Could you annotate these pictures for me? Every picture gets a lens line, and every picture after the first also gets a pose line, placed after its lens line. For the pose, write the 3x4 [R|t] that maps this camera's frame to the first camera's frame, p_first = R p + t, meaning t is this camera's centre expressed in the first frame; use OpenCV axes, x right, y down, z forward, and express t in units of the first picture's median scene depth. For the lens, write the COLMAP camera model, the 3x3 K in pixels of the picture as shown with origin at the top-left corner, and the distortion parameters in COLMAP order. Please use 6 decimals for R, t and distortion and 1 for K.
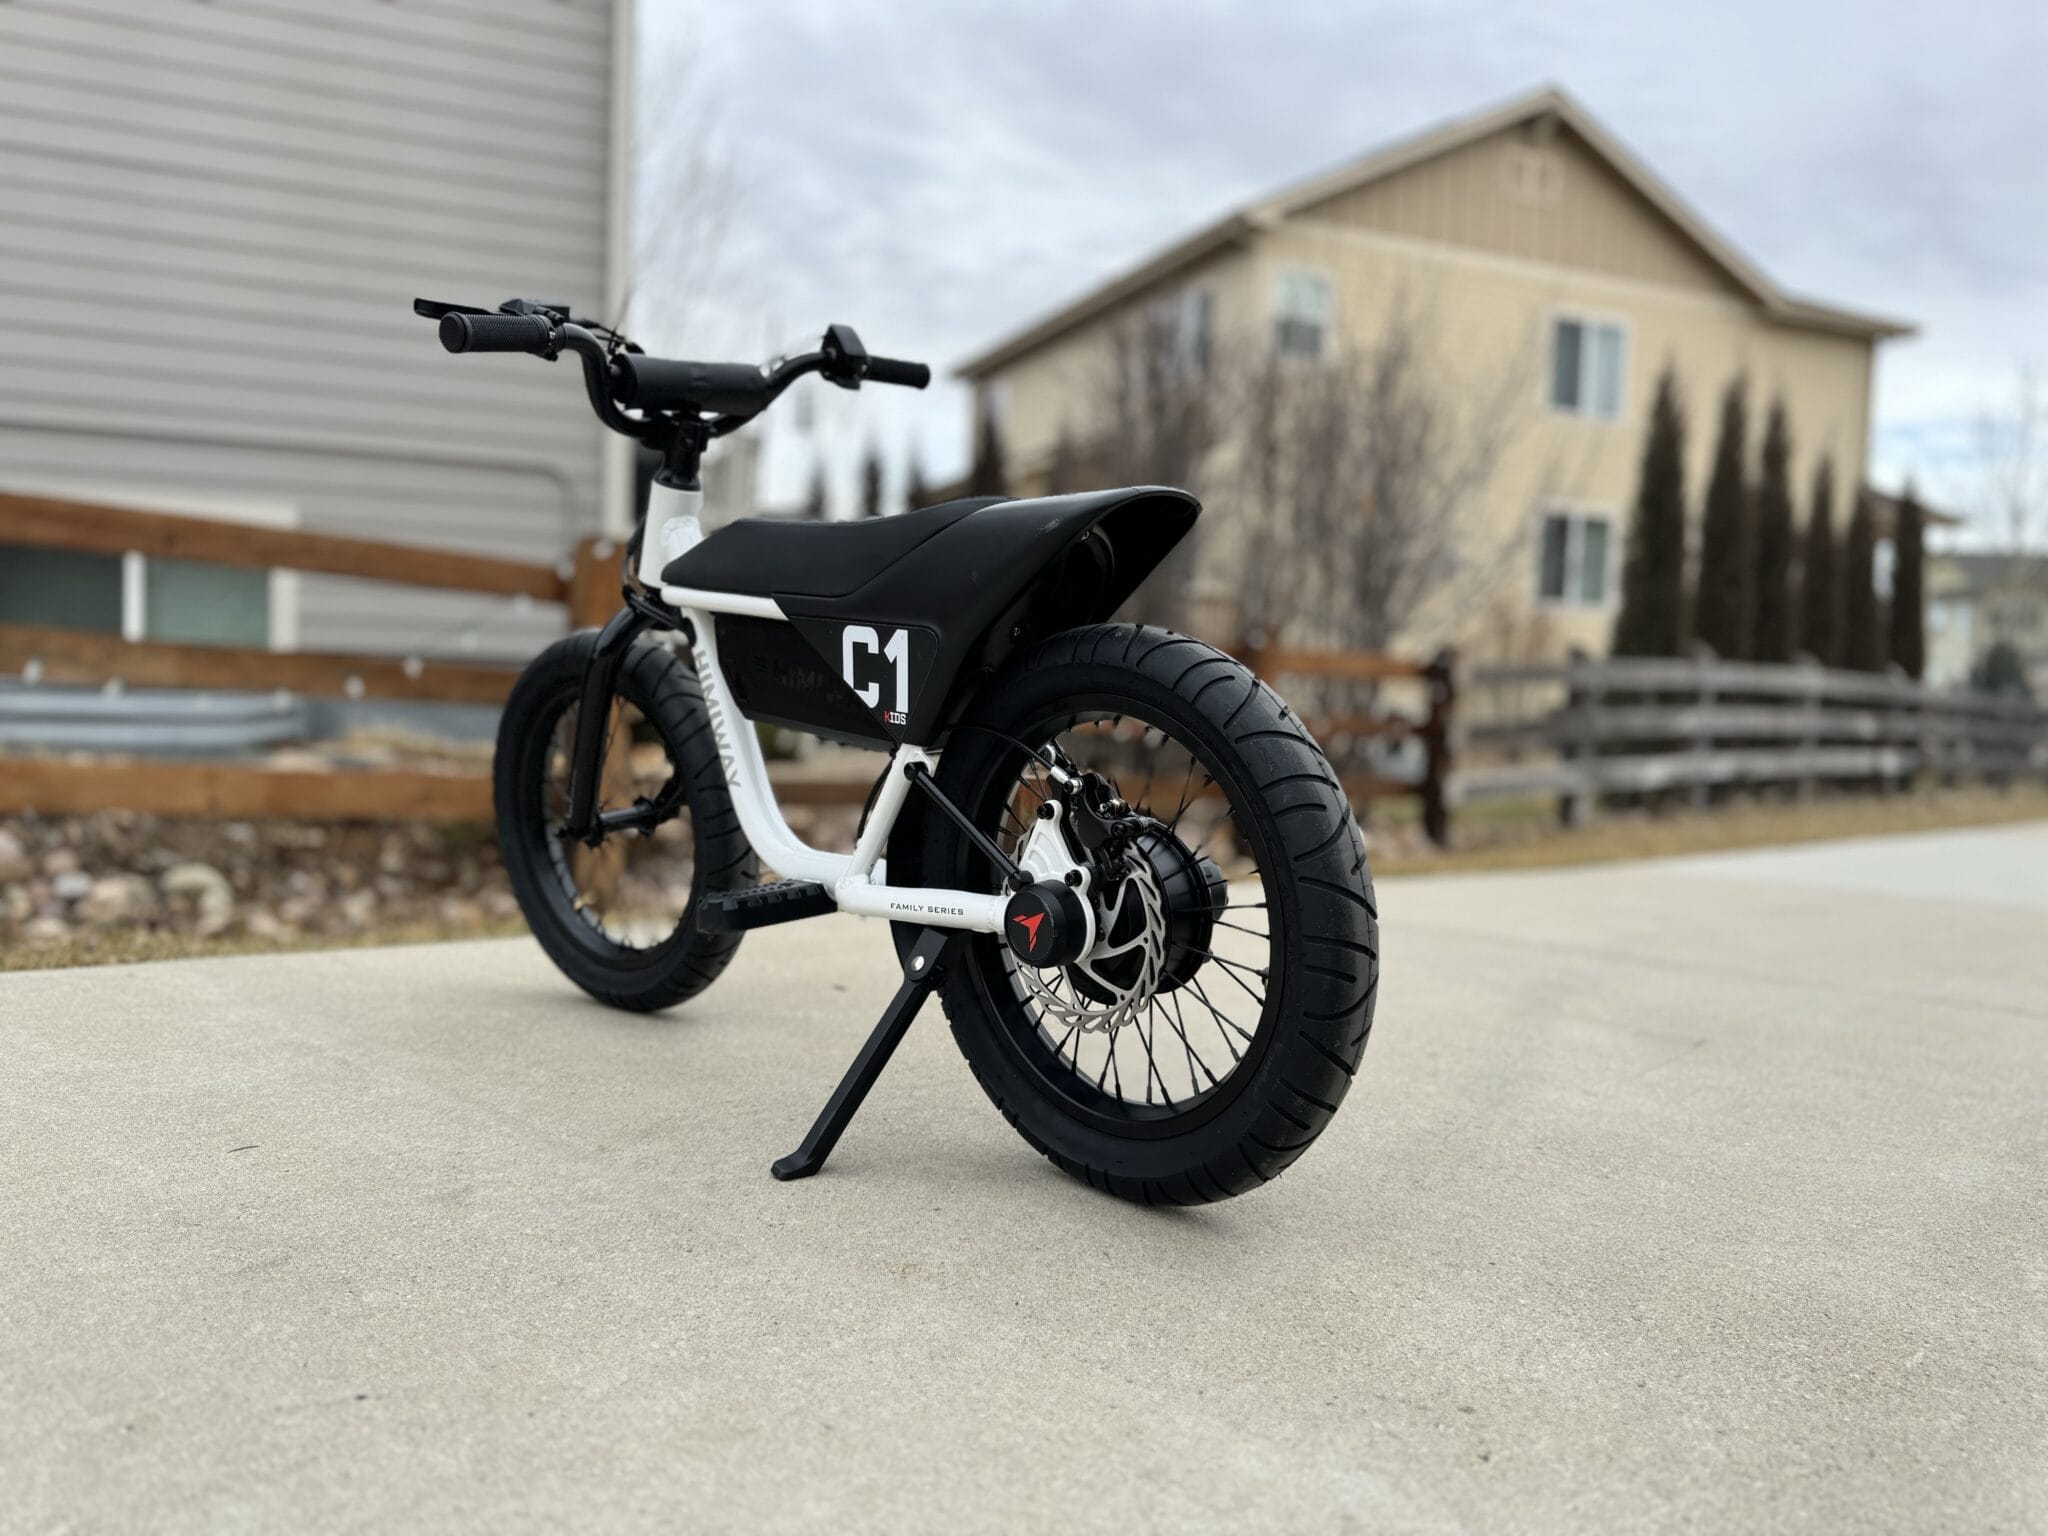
lens RADIAL K [[1448.5, 0, 1015.6], [0, 1448.5, 766.9], [0, 0, 1]] dist [0.022167, -0.032669]
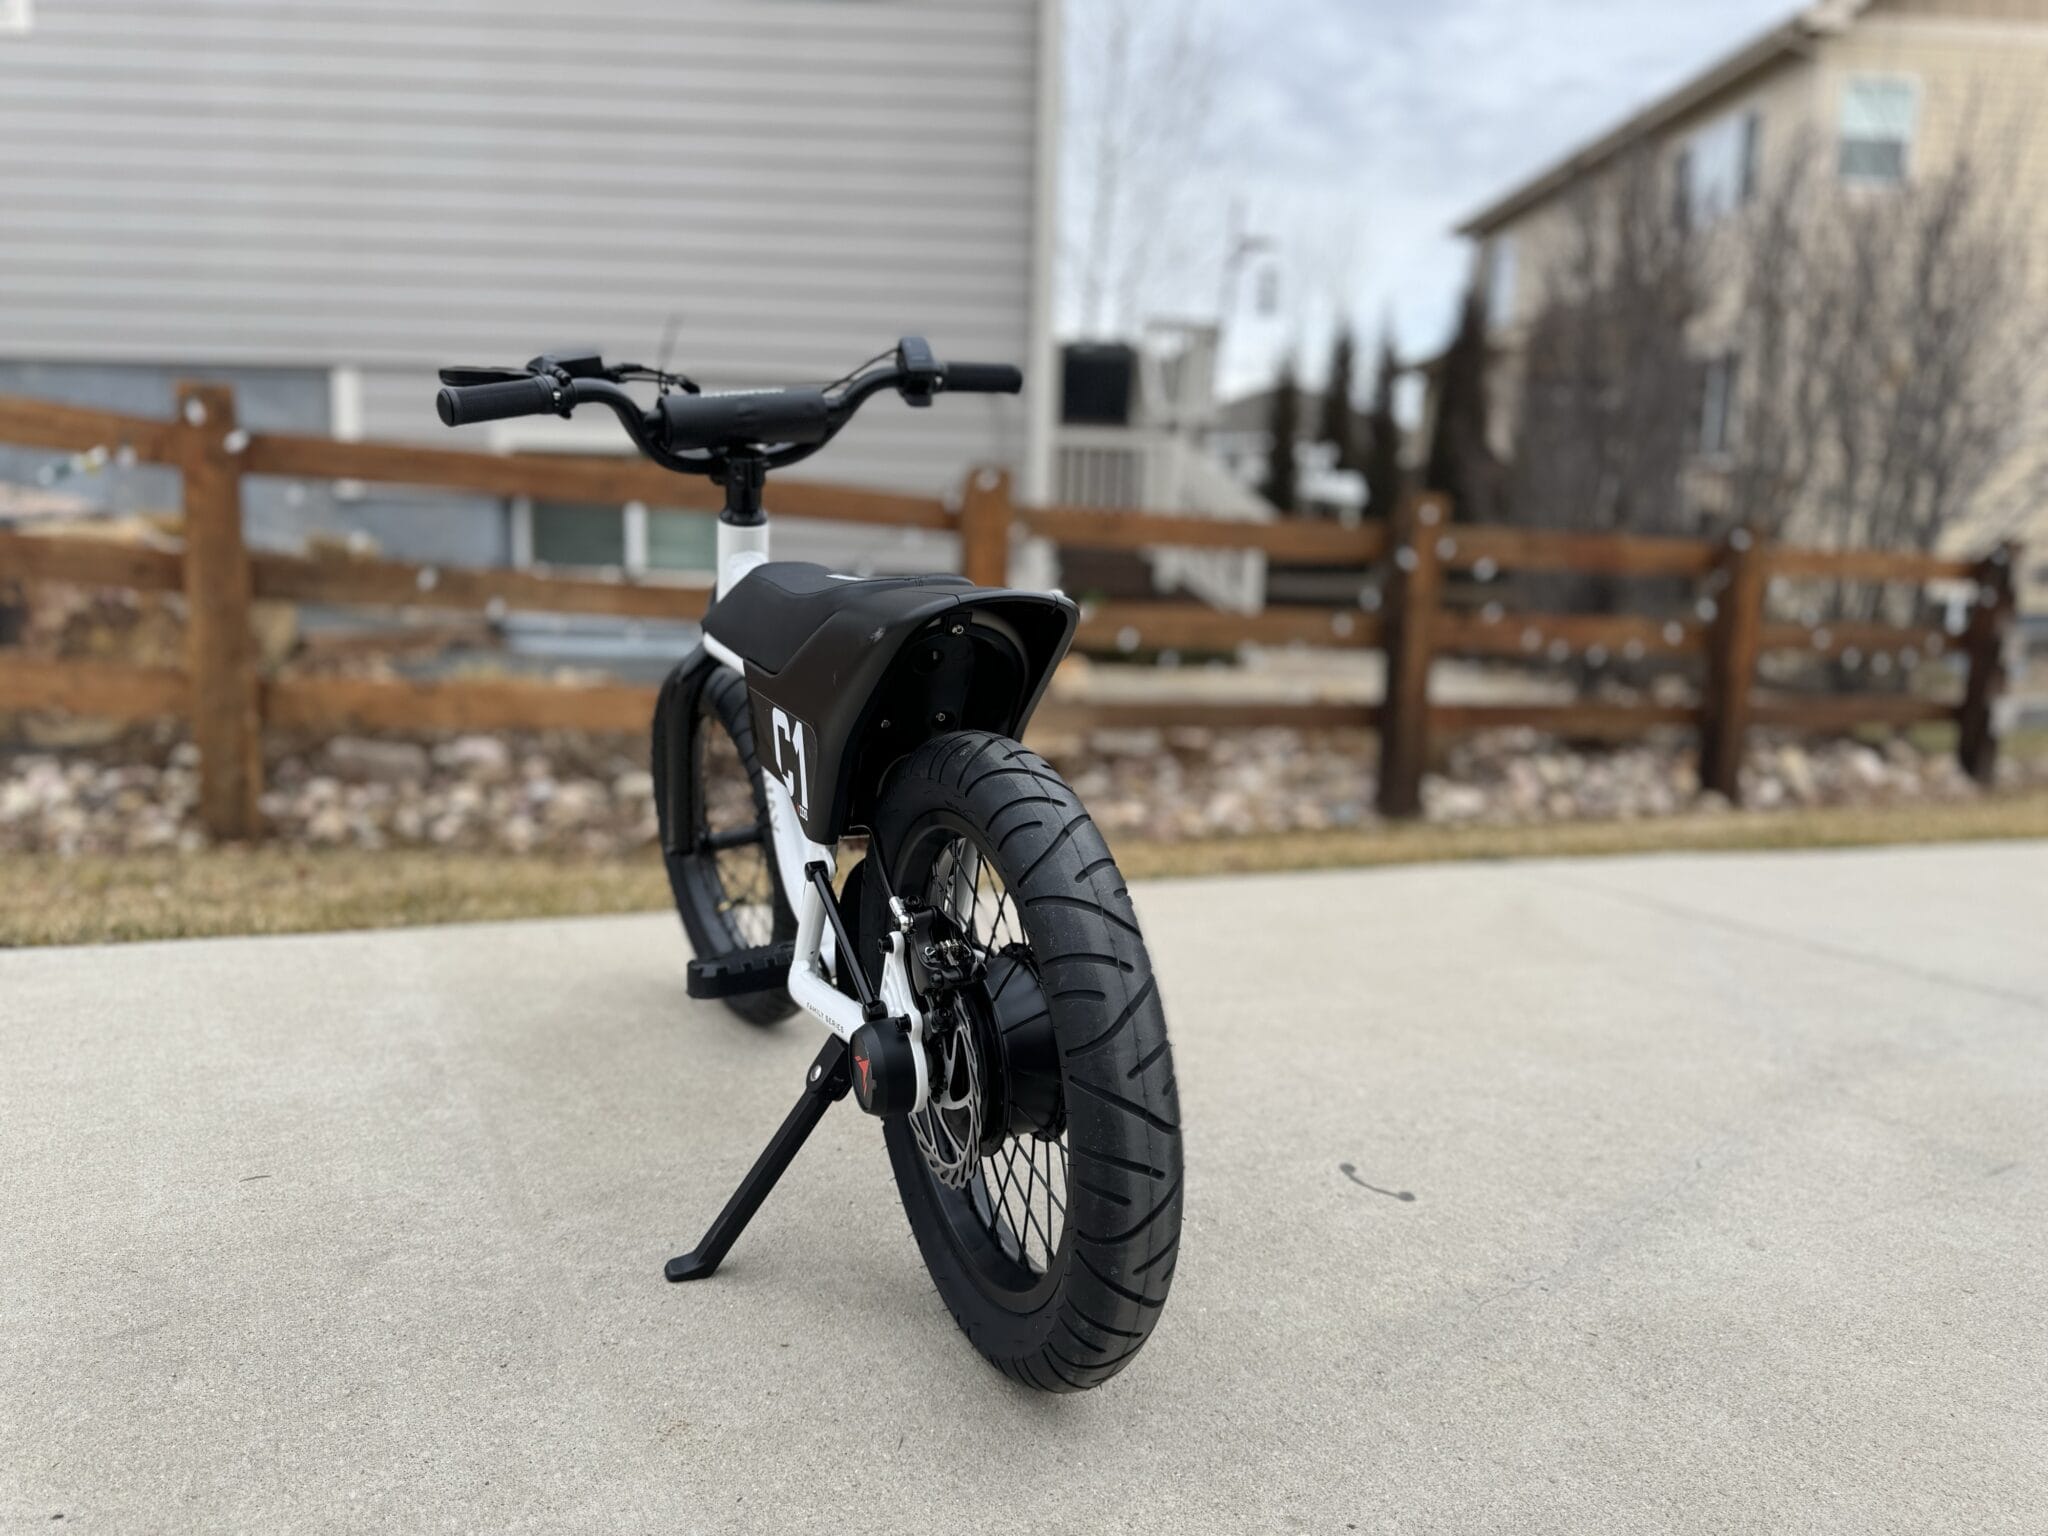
lens RADIAL K [[1448.5, 0, 1022.3], [0, 1448.5, 765.8], [0, 0, 1]] dist [0.022167, -0.032669]
pose [[0.941869, 0.036454, -0.333996, 0.282948], [-0.008701, 0.996410, 0.084216, -0.111986], [0.335866, -0.076414, 0.938805, 0.126535]]
